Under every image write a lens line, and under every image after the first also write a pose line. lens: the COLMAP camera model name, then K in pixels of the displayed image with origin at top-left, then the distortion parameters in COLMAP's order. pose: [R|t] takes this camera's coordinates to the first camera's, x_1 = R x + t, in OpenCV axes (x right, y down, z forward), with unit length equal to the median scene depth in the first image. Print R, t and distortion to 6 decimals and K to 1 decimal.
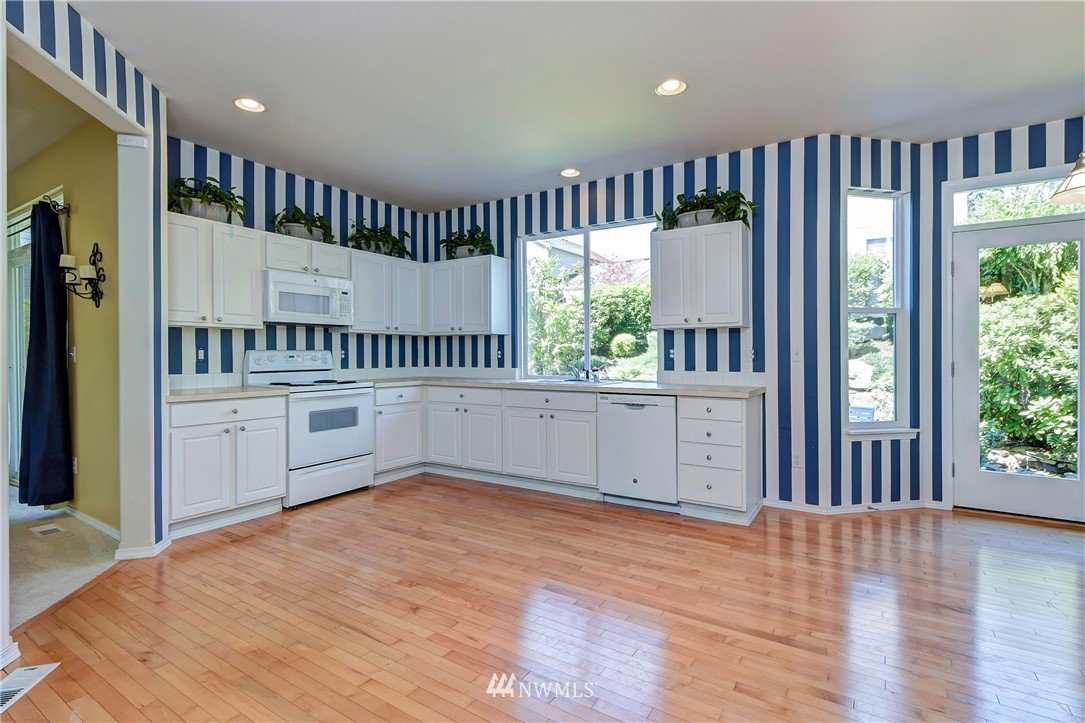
lens RADIAL K [[530.9, 0, 535.4], [0, 530.9, 356.7], [0, 0, 1]] dist [0.005366, -0.001146]
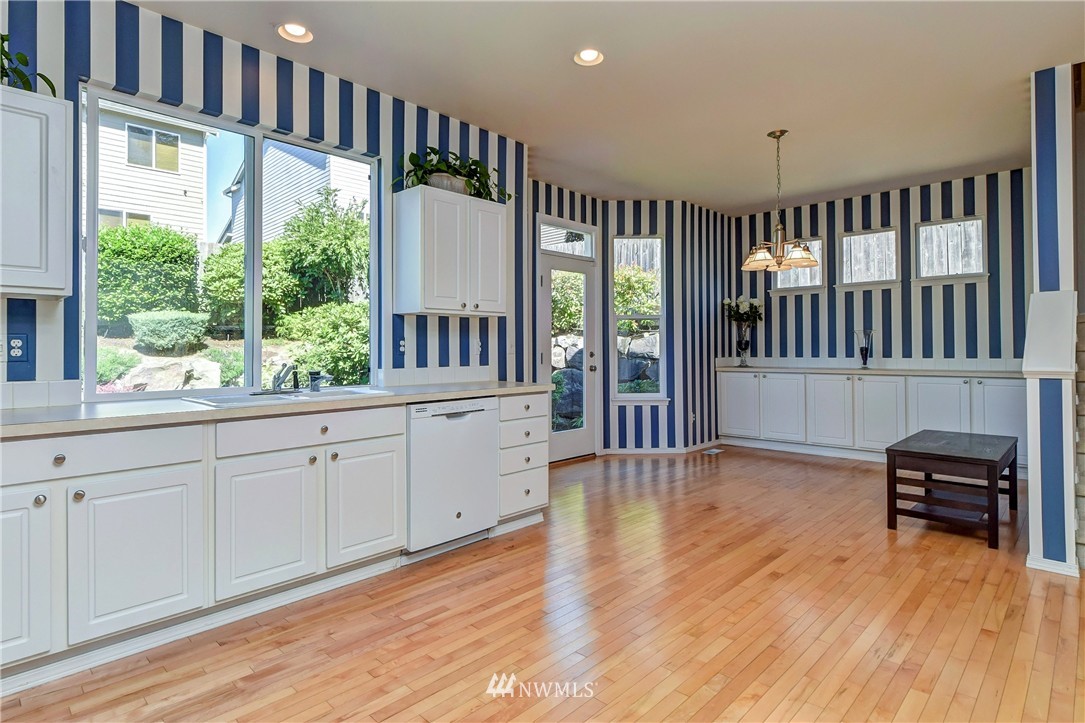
lens RADIAL K [[579.0, 0, 571.0], [0, 579.0, 336.4], [0, 0, 1]] dist [-0.001011, -0.001275]
pose [[0.148791, 0.019854, 0.988669, -0.449958], [0.010302, 0.999713, -0.021626, 0.000611], [-0.988815, 0.013403, 0.148544, 0.537474]]
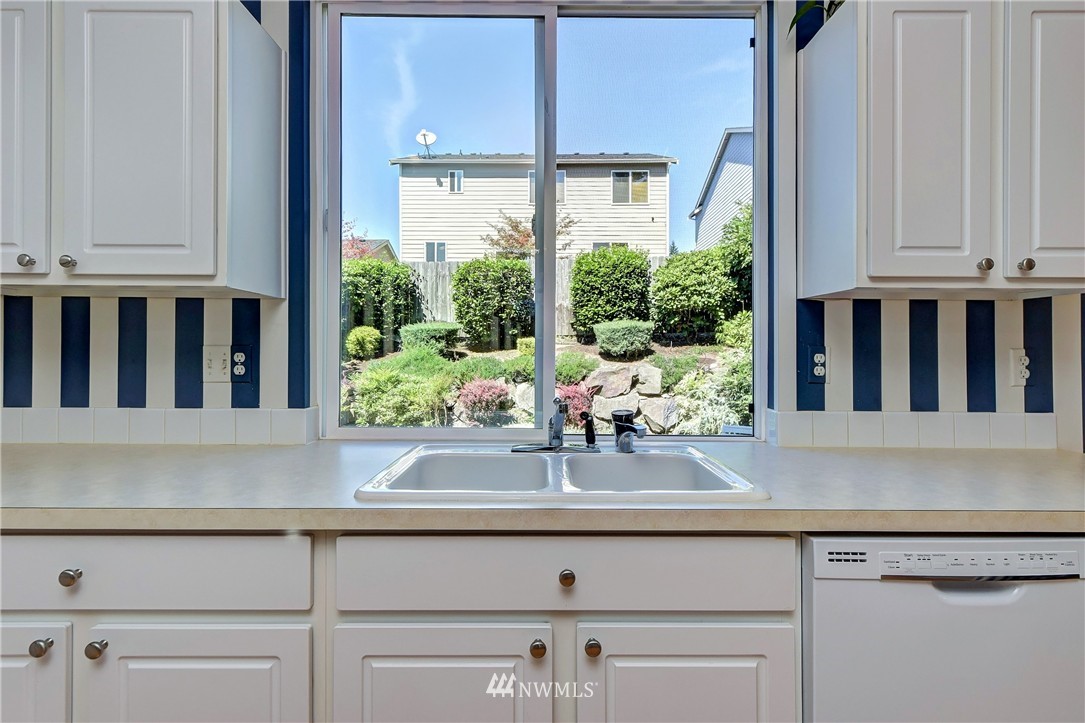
lens RADIAL K [[530.9, 0, 536.0], [0, 530.9, 347.3], [0, 0, 1]] dist [0.005366, -0.001146]
pose [[0.838240, 0.010614, 0.545199, -0.093774], [-0.002872, 0.999883, -0.015050, -0.010182], [-0.545294, 0.011049, 0.838172, 0.674290]]
